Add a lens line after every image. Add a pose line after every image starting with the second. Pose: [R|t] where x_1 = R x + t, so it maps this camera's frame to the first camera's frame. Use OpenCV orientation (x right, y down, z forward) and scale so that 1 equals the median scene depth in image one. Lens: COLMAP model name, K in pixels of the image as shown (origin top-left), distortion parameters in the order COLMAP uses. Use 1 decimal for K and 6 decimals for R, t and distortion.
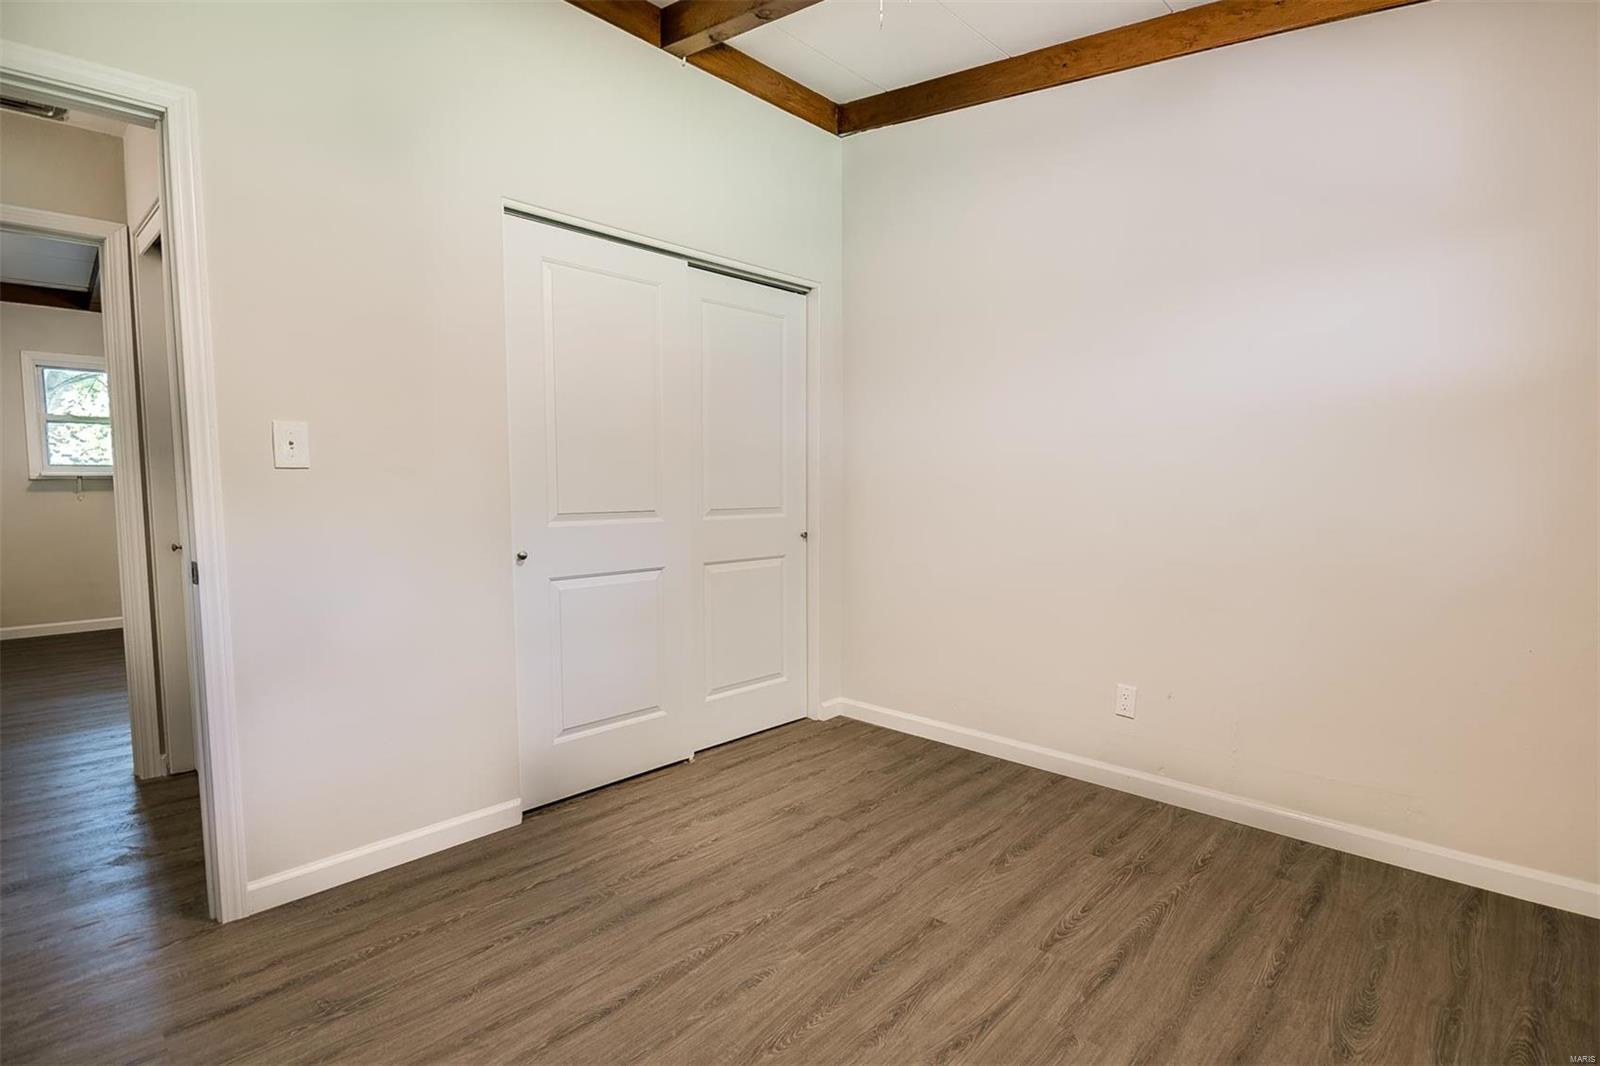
lens RADIAL K [[767.3, 0, 811.1], [0, 767.3, 549.9], [0, 0, 1]] dist [-0.000887, -0.000159]
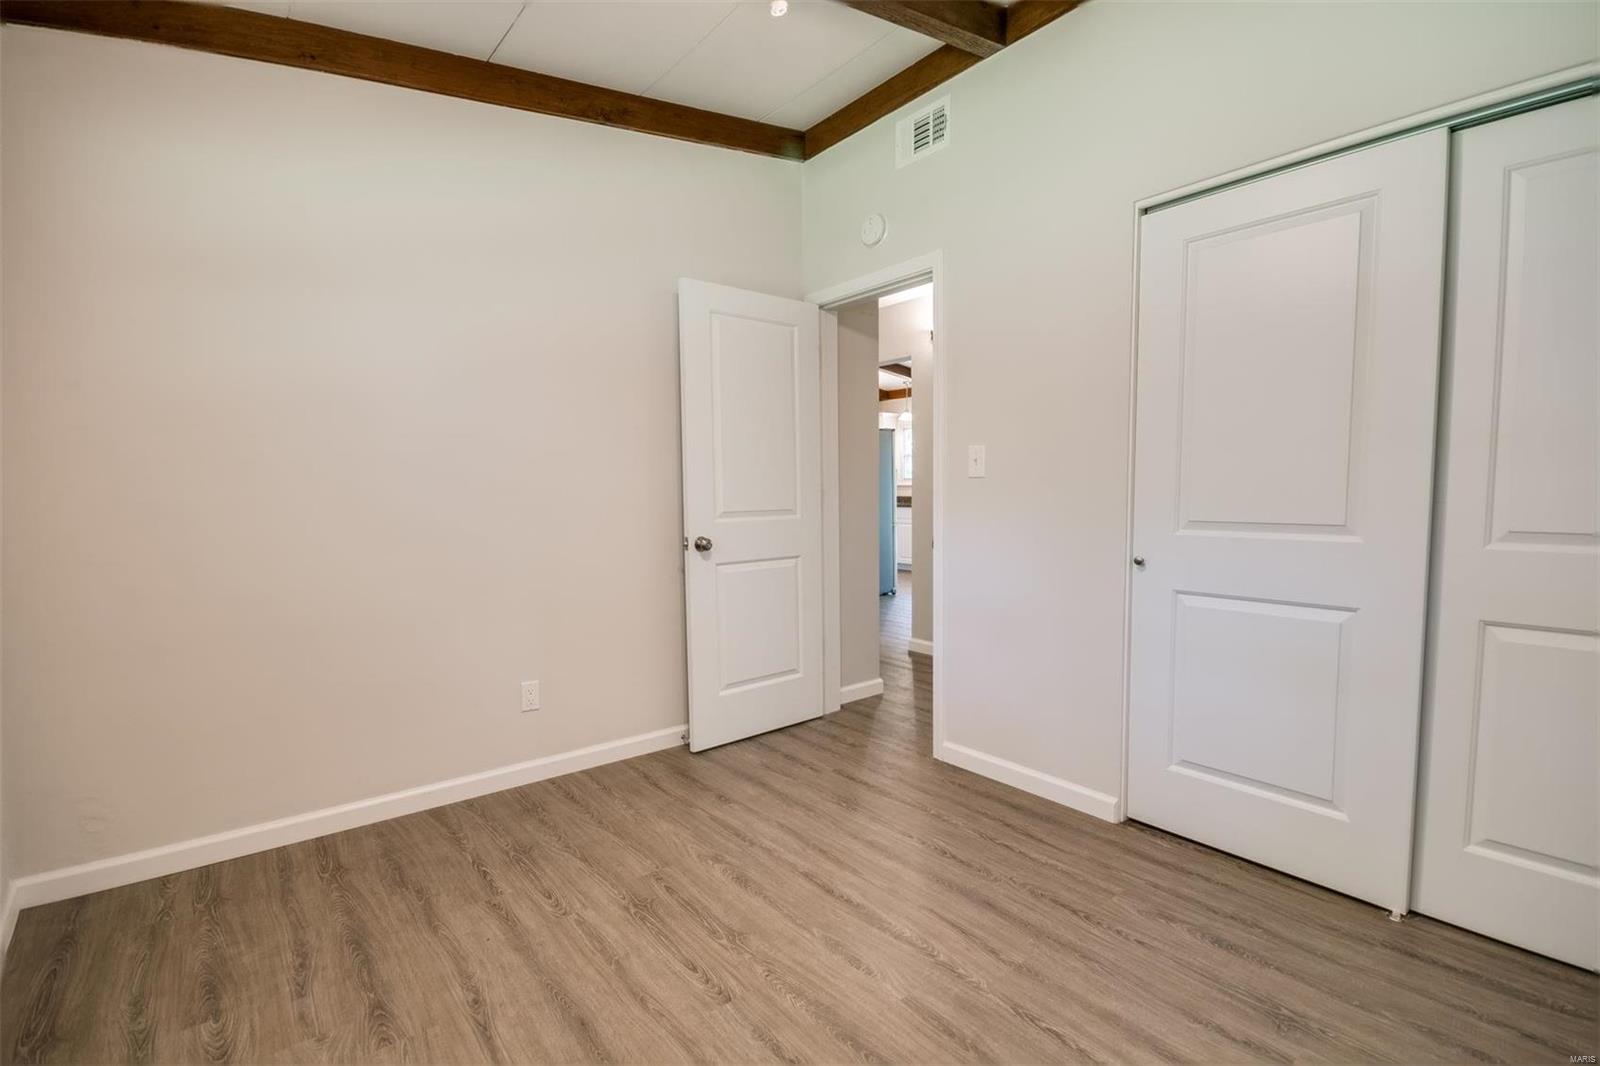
lens RADIAL K [[735.7, 0, 810.8], [0, 735.7, 545.5], [0, 0, 1]] dist [-0.002938, 0.000018]
pose [[-0.135636, 0.079100, -0.987596, 0.686480], [-0.078959, 0.992774, 0.090358, -0.071439], [0.987607, 0.090235, -0.128410, 0.790990]]
